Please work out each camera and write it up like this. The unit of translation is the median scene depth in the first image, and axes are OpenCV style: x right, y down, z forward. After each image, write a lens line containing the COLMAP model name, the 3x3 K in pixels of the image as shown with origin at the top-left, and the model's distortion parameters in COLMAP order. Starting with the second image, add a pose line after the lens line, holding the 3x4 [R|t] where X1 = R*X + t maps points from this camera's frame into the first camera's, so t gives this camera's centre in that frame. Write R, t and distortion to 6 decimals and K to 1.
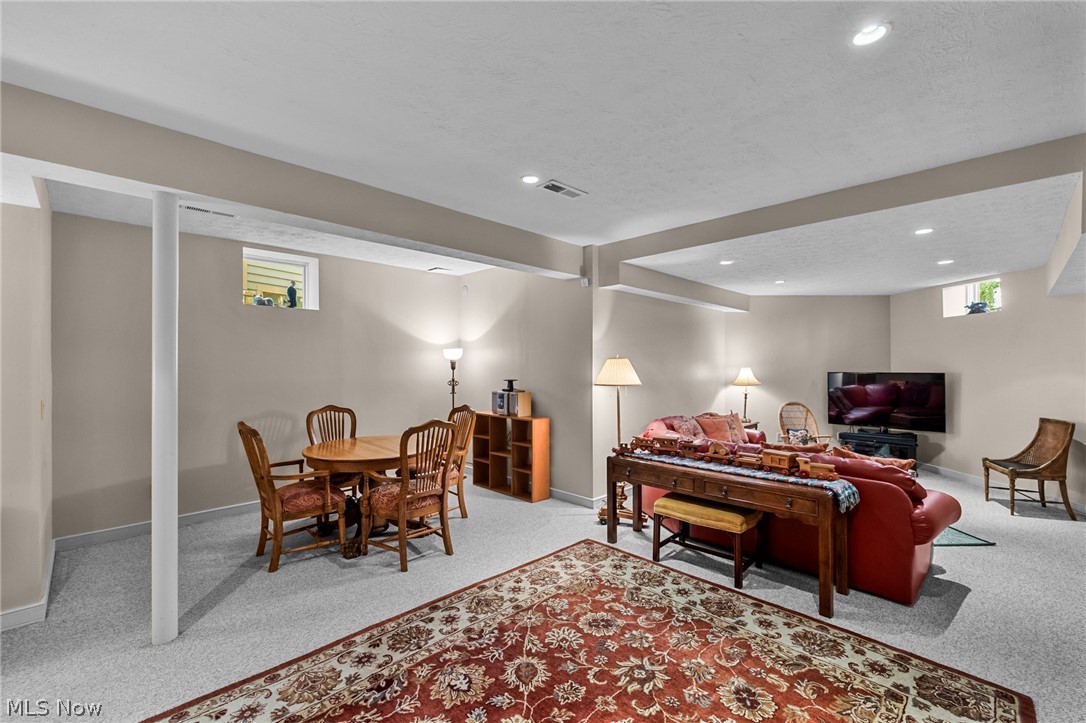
lens RADIAL K [[461.7, 0, 536.9], [0, 461.7, 362.7], [0, 0, 1]] dist [0.003435, -0.002437]
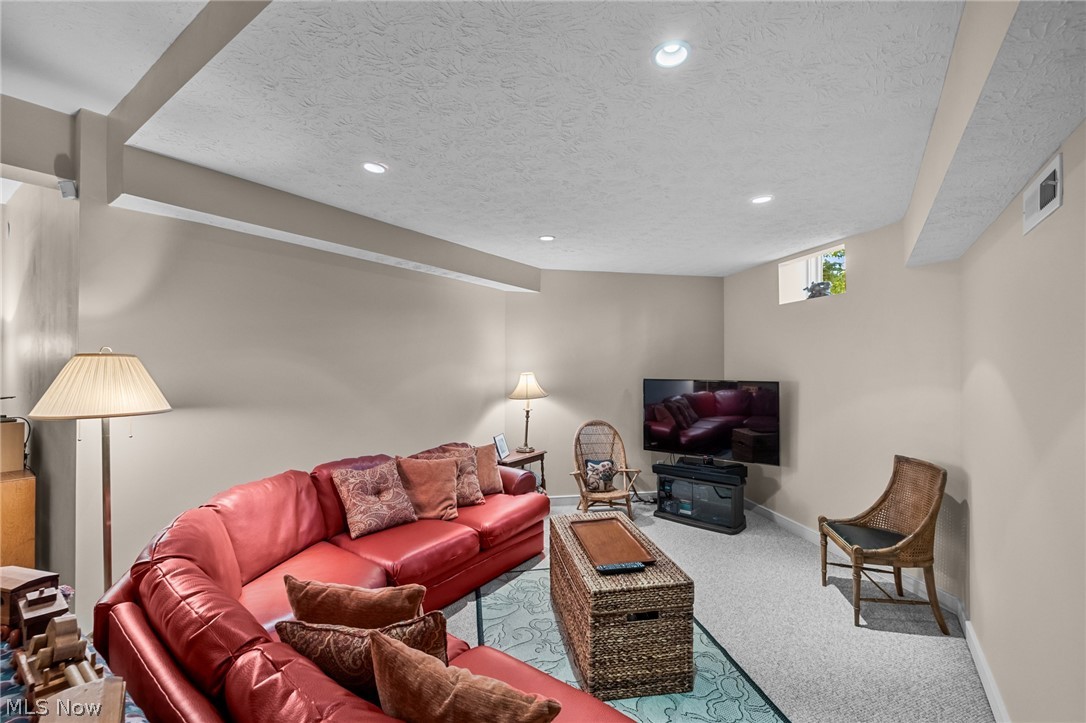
lens RADIAL K [[461.7, 0, 540.1], [0, 461.7, 360.4], [0, 0, 1]] dist [0.003435, -0.002437]
pose [[0.982775, 0.009392, 0.184567, 0.383796], [-0.008567, 0.999949, -0.005265, -0.003381], [-0.184607, 0.003593, 0.982806, 0.364237]]
